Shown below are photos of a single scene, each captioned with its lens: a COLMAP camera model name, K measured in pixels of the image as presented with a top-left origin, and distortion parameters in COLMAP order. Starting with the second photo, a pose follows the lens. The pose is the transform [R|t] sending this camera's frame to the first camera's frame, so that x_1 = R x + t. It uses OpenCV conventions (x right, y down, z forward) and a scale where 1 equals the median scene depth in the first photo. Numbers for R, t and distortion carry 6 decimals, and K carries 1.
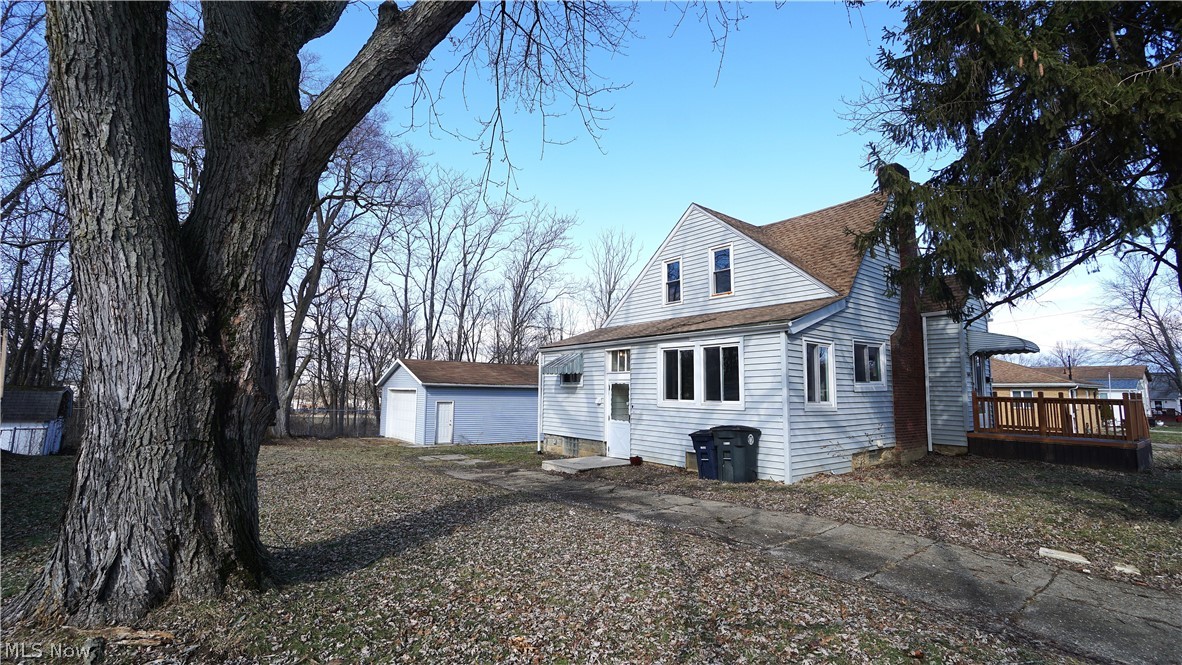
lens RADIAL K [[530.5, 0, 591.4], [0, 530.5, 328.5], [0, 0, 1]] dist [-0.034461, 0.007866]
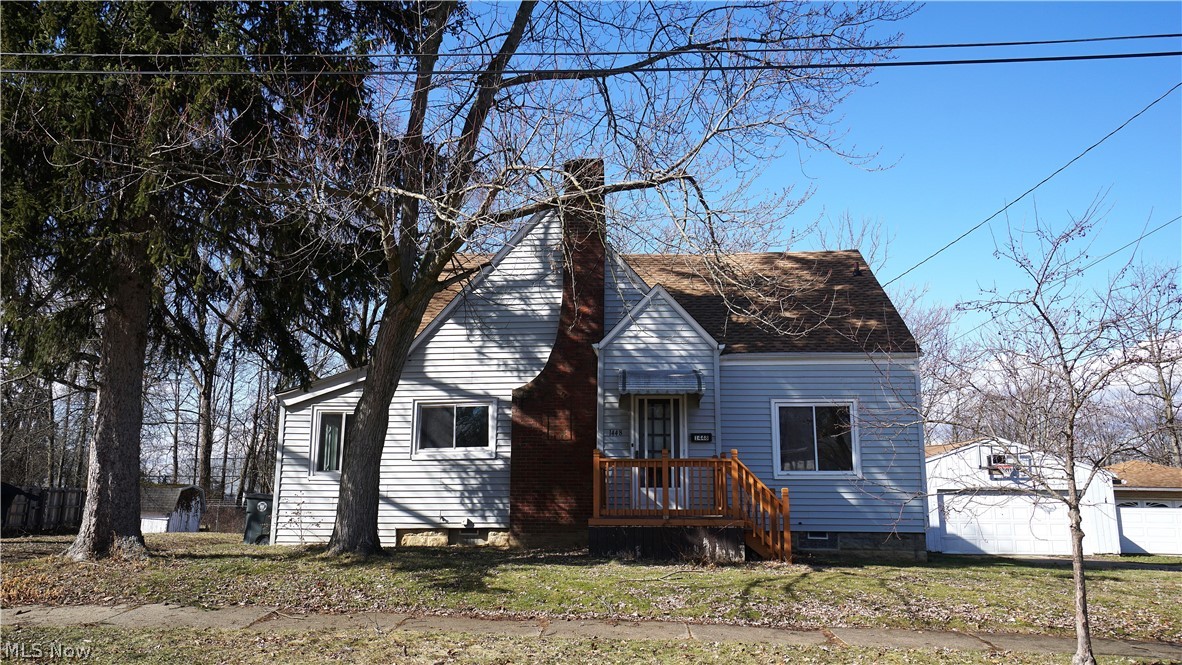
lens RADIAL K [[893.2, 0, 591.8], [0, 893.2, 331.7], [0, 0, 1]] dist [0.069548, -0.002252]
pose [[0.769526, -0.126201, -0.626021, 1.592195], [0.084438, 0.991780, -0.096140, 0.069697], [0.633008, 0.021123, 0.773857, -0.005964]]
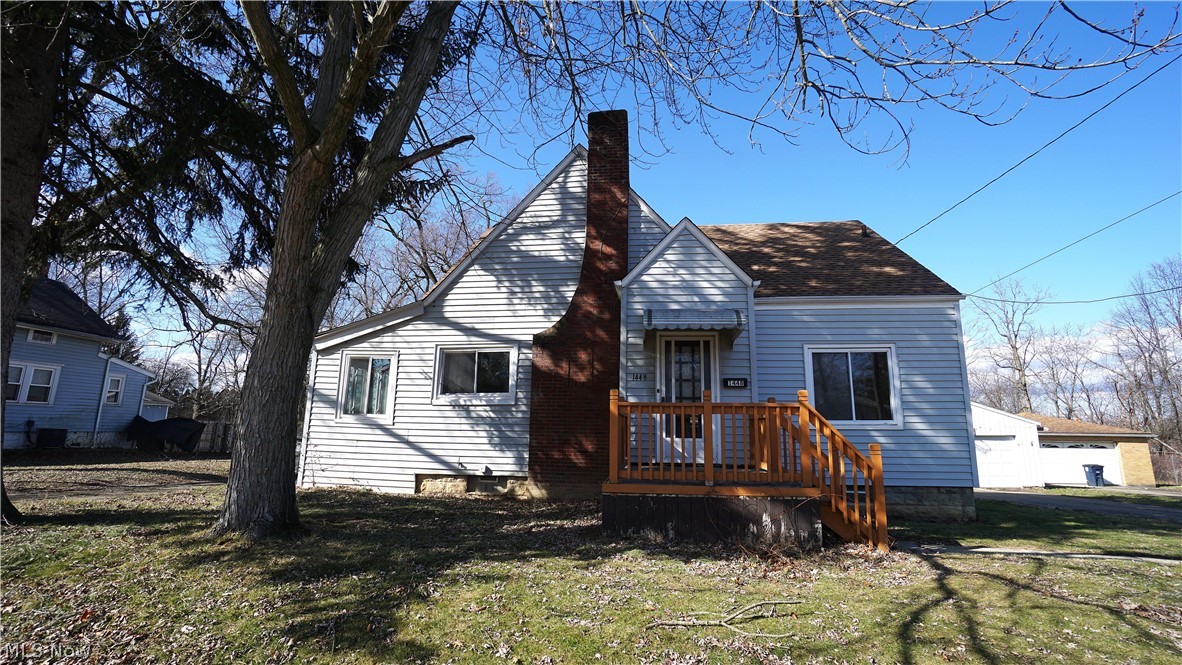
lens RADIAL K [[530.5, 0, 581.7], [0, 530.5, 326.1], [0, 0, 1]] dist [-0.034461, 0.007866]
pose [[0.715680, -0.139015, -0.684454, 1.210894], [0.075665, 0.989656, -0.121885, 0.107415], [0.694318, 0.035442, 0.718795, 0.478398]]
